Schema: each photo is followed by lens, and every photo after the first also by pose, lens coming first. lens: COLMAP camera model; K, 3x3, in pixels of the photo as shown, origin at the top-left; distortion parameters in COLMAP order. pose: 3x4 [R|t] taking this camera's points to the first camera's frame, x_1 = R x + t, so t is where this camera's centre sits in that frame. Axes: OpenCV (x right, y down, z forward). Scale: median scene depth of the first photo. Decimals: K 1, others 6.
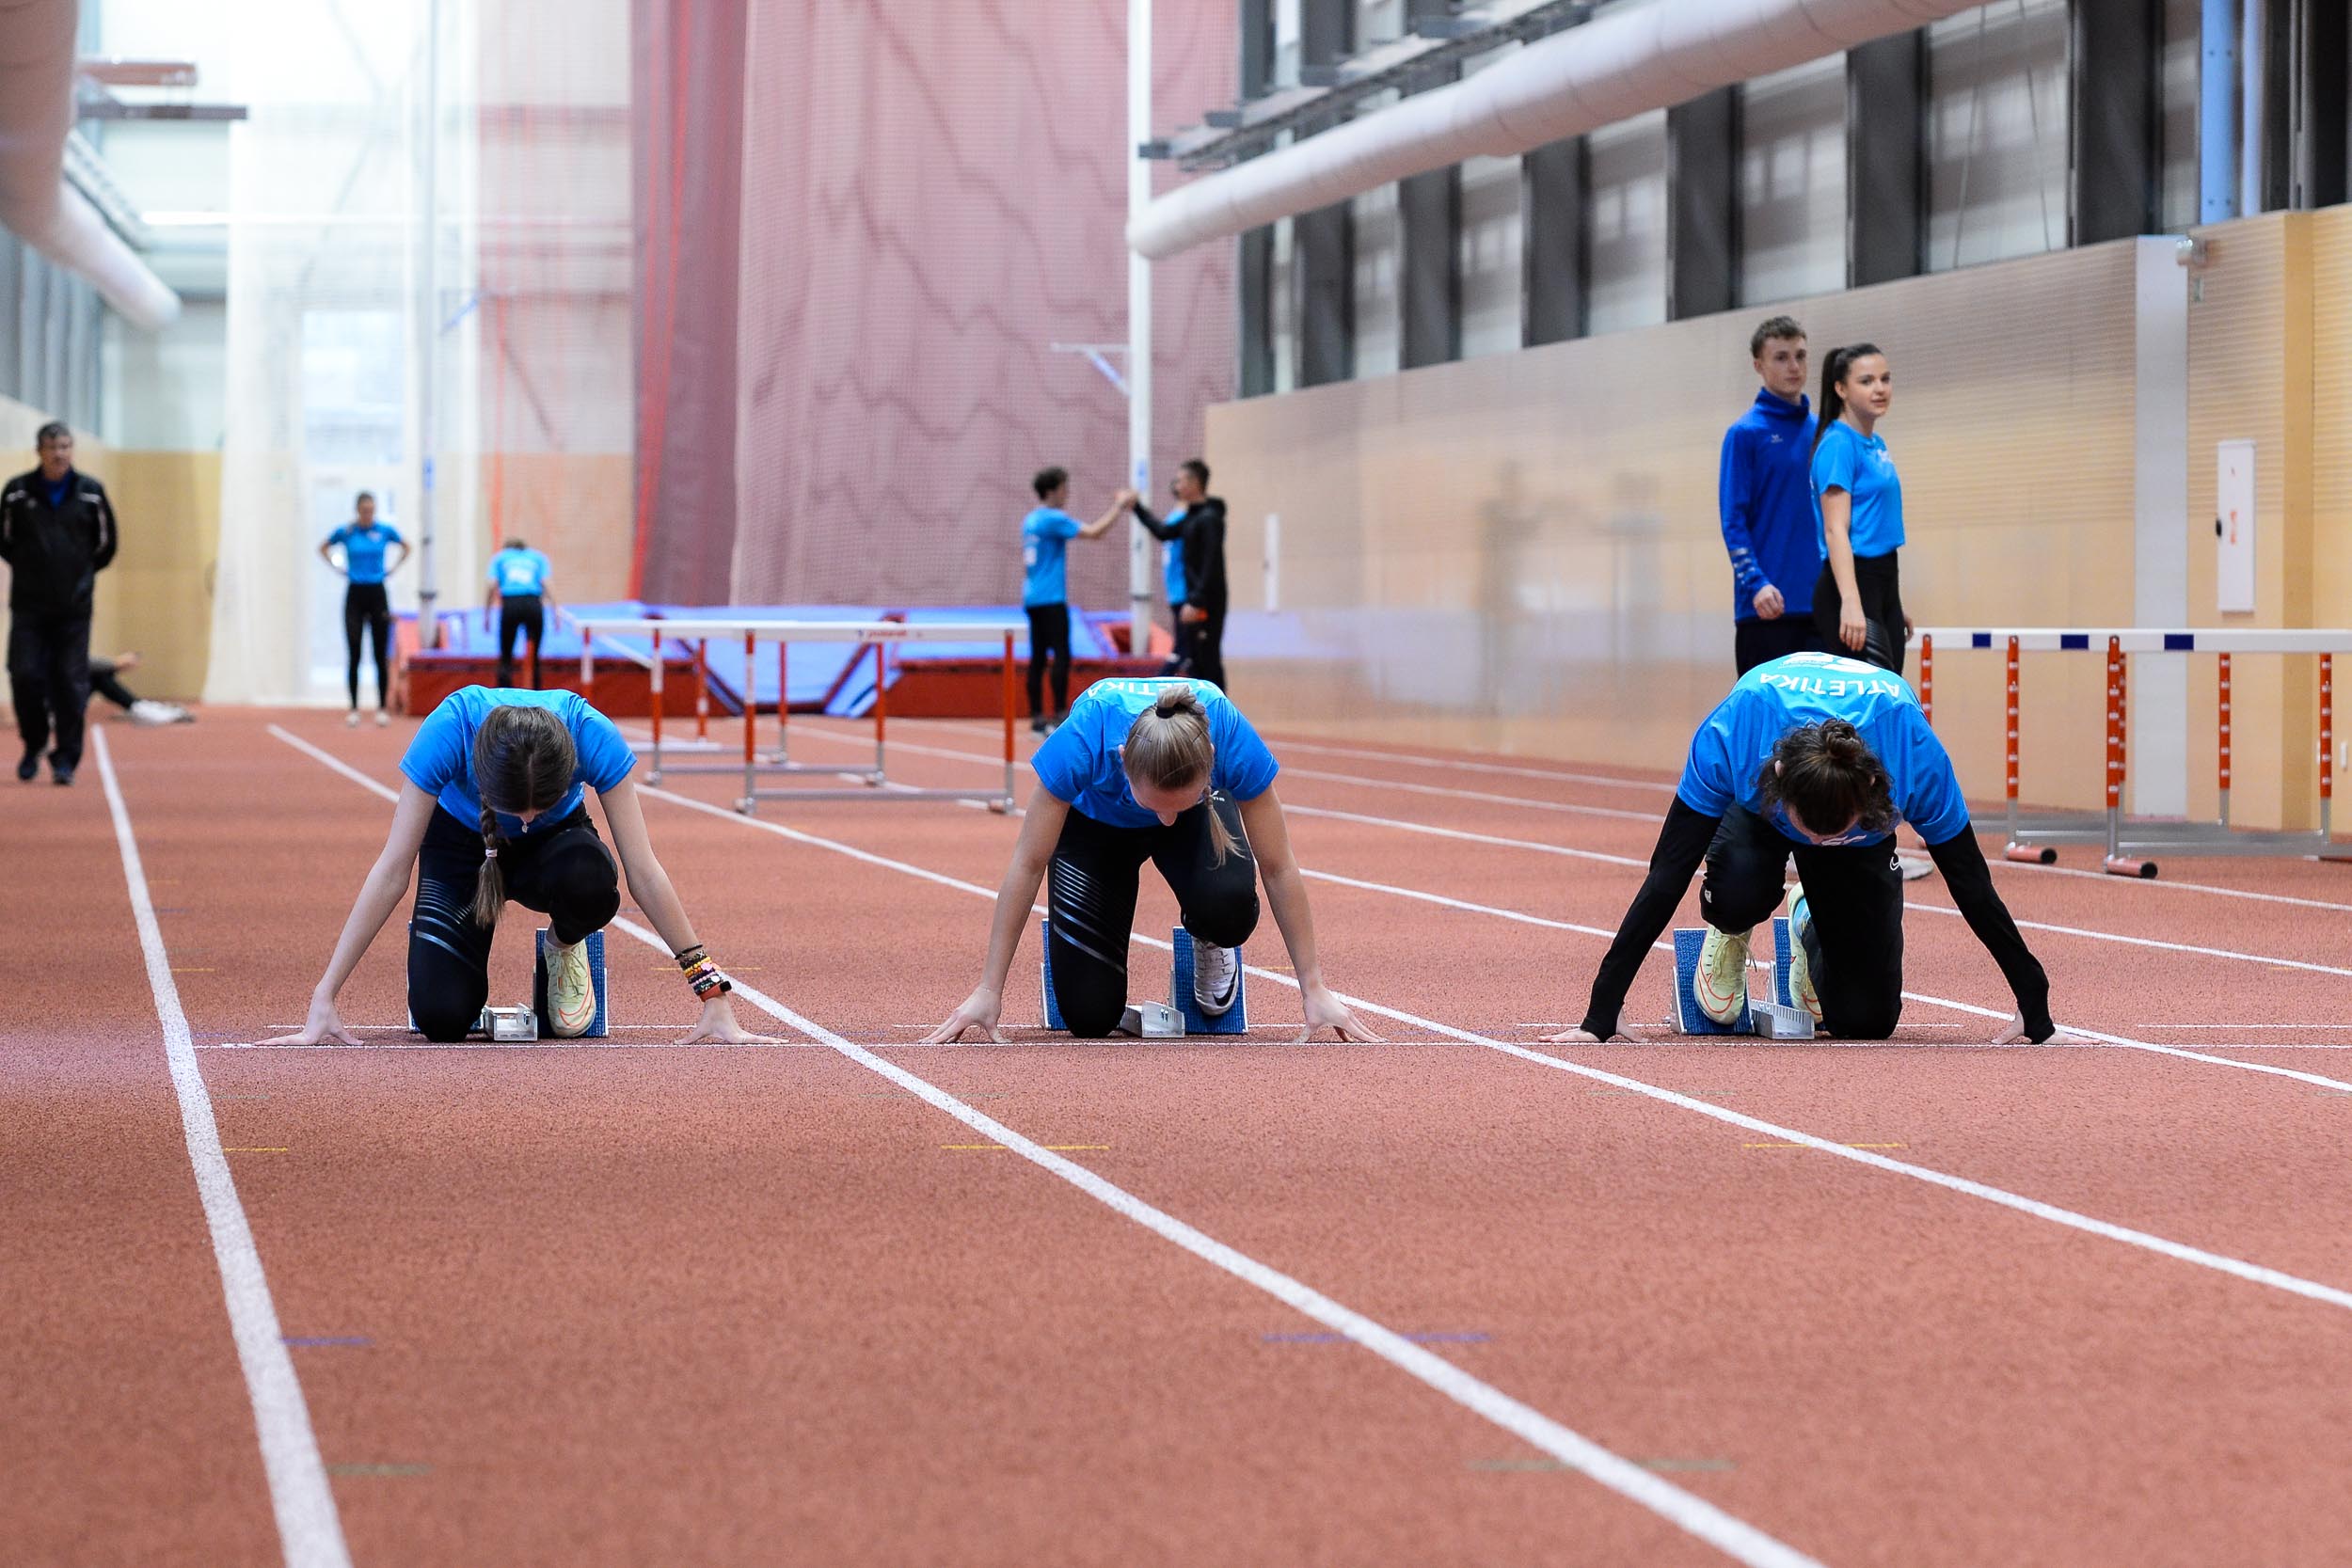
lens RADIAL K [[11163.3, 0, 1163.7], [0, 11163.3, 775.2], [0, 0, 1]] dist [0.889440, 0.000000]
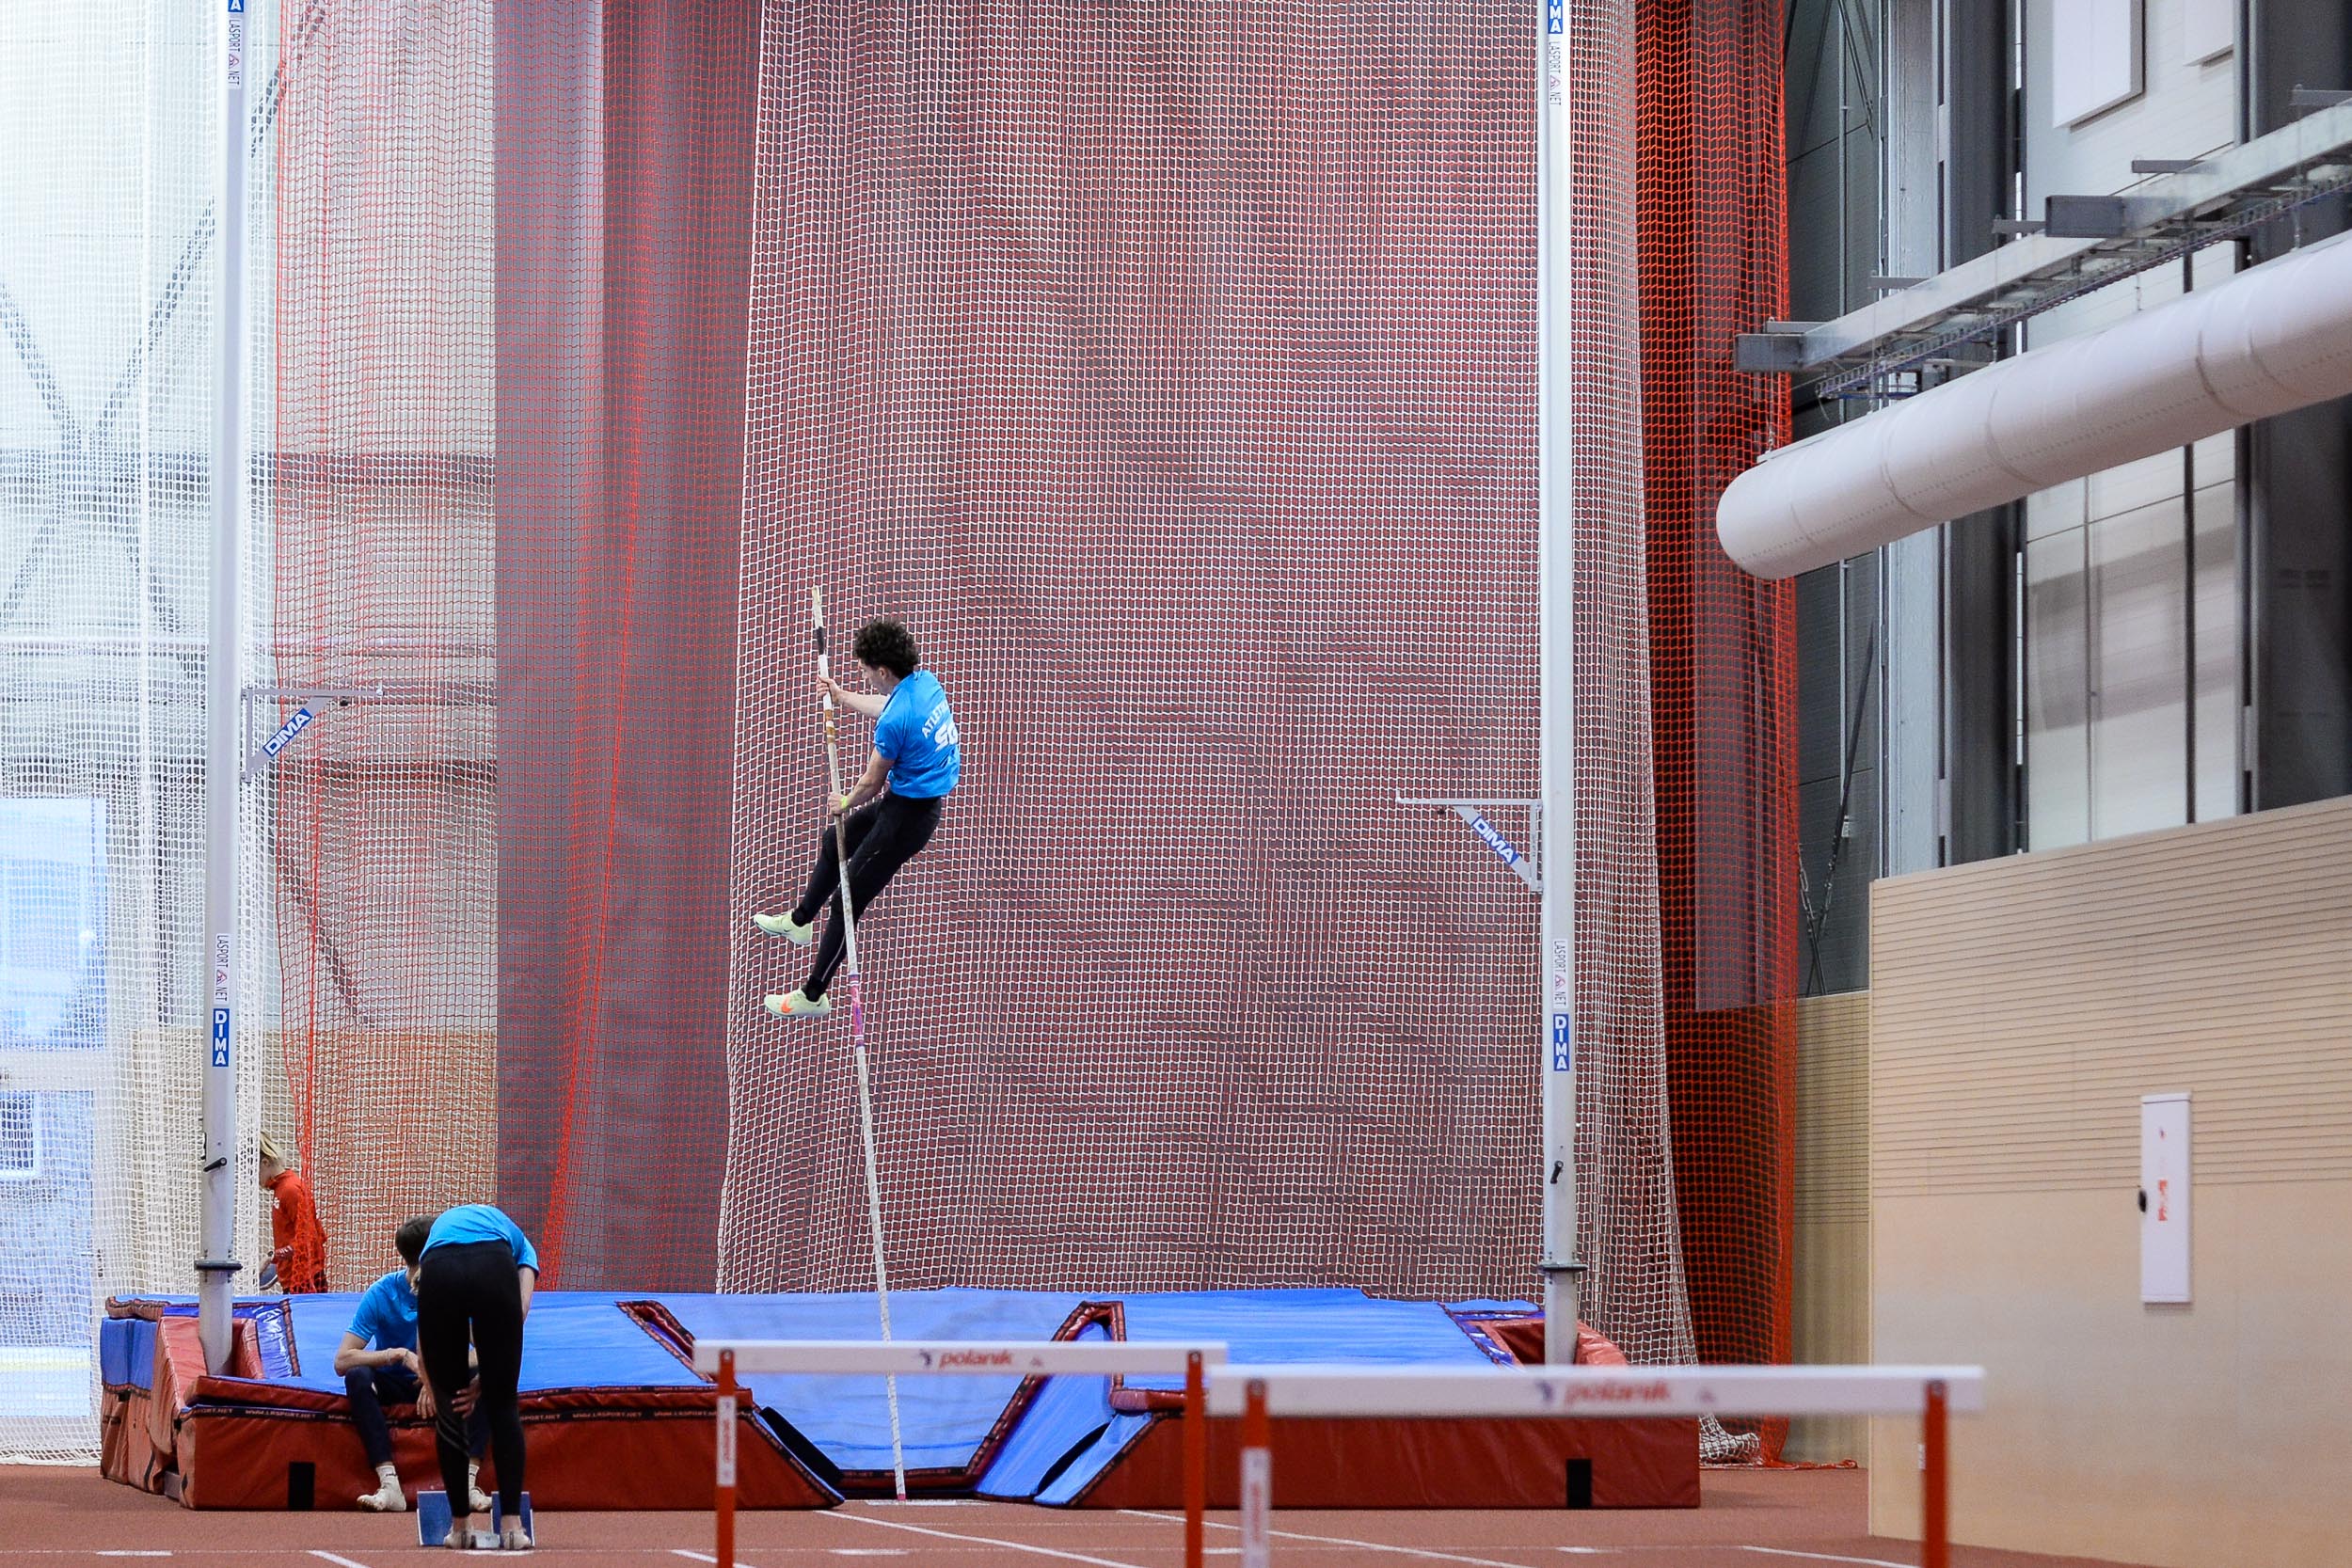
lens RADIAL K [[10715.3, 0, 1167.7], [0, 10715.3, 778.3], [0, 0, 1]] dist [0.730143, 0.000000]
pose [[0.998779, 0.003627, 0.049268, -0.046002], [-0.000582, 0.998095, -0.061688, -0.007833], [-0.049397, 0.061584, 0.996879, 0.492441]]
